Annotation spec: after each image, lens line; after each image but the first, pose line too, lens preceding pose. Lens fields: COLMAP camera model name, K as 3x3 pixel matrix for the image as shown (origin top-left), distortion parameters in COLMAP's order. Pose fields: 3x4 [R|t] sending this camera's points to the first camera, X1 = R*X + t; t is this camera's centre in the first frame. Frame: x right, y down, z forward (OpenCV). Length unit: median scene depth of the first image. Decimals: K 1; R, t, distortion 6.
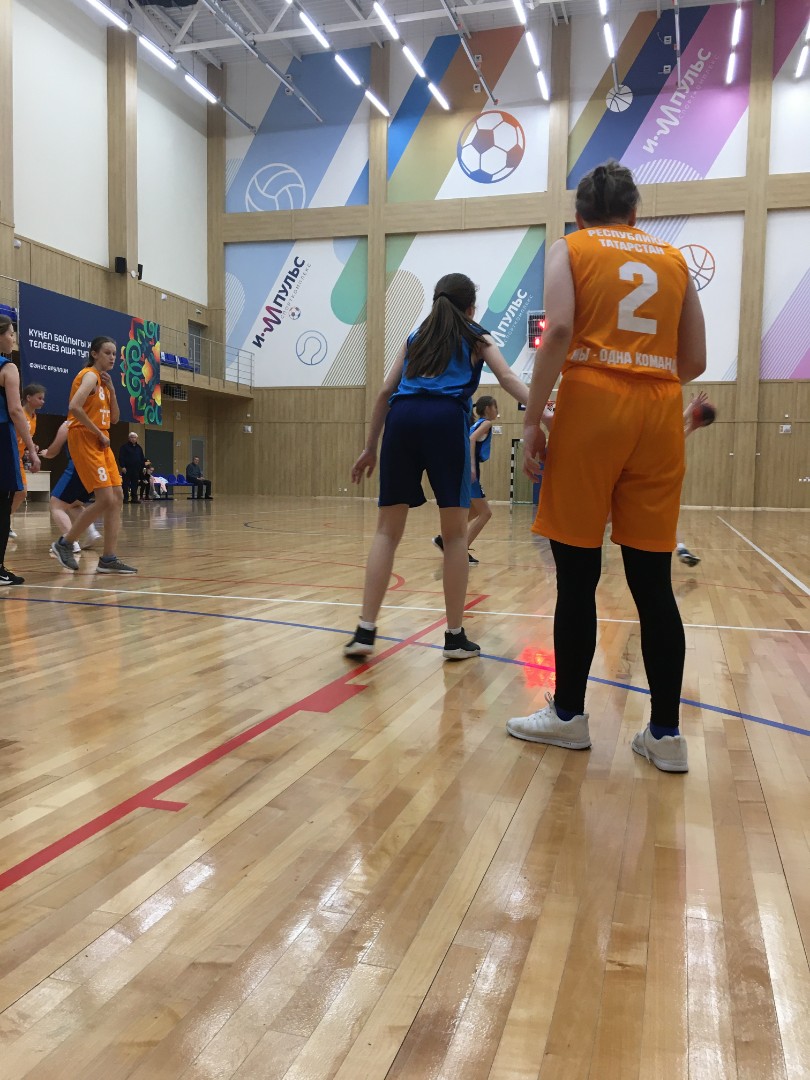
lens RADIAL K [[921.6, 0, 407.2], [0, 921.6, 534.2], [0, 0, 1]] dist [0.100821, -0.144806]
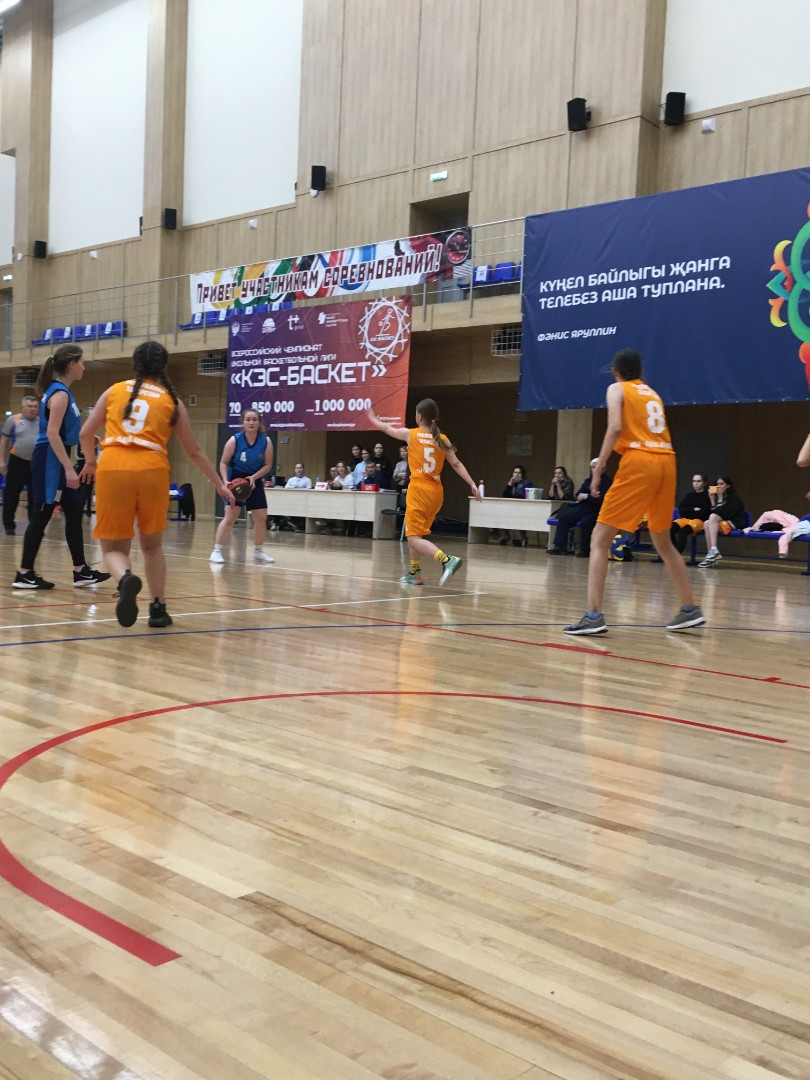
lens RADIAL K [[1061.3, 0, 407.3], [0, 1061.3, 544.9], [0, 0, 1]] dist [0.063200, -0.073651]
pose [[-0.436033, 0.011557, -0.899856, 0.235483], [-0.103791, 0.992599, 0.063041, -0.056459], [0.893925, 0.120885, -0.431606, 0.955467]]
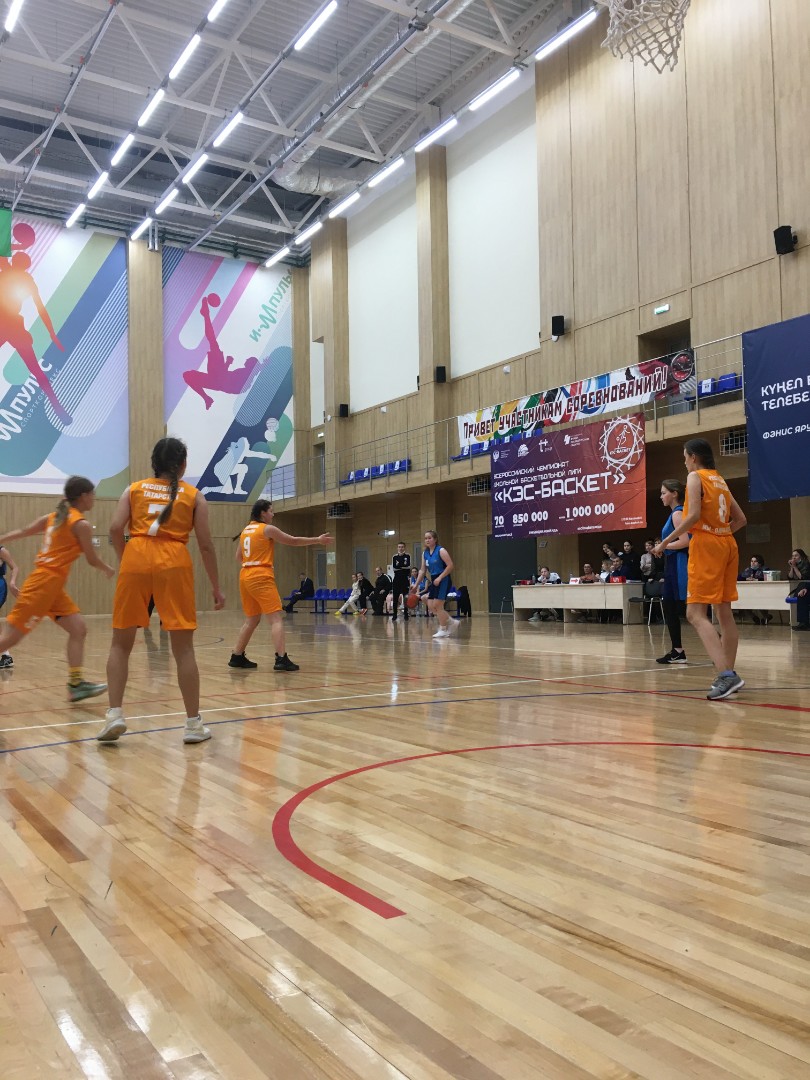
lens RADIAL K [[921.6, 0, 407.2], [0, 921.6, 534.2], [0, 0, 1]] dist [0.100821, -0.144806]
pose [[-0.664019, -0.046982, -0.746238, 0.242670], [-0.037372, 0.998862, -0.029633, -0.055236], [0.746781, 0.008211, -0.665019, 0.970018]]
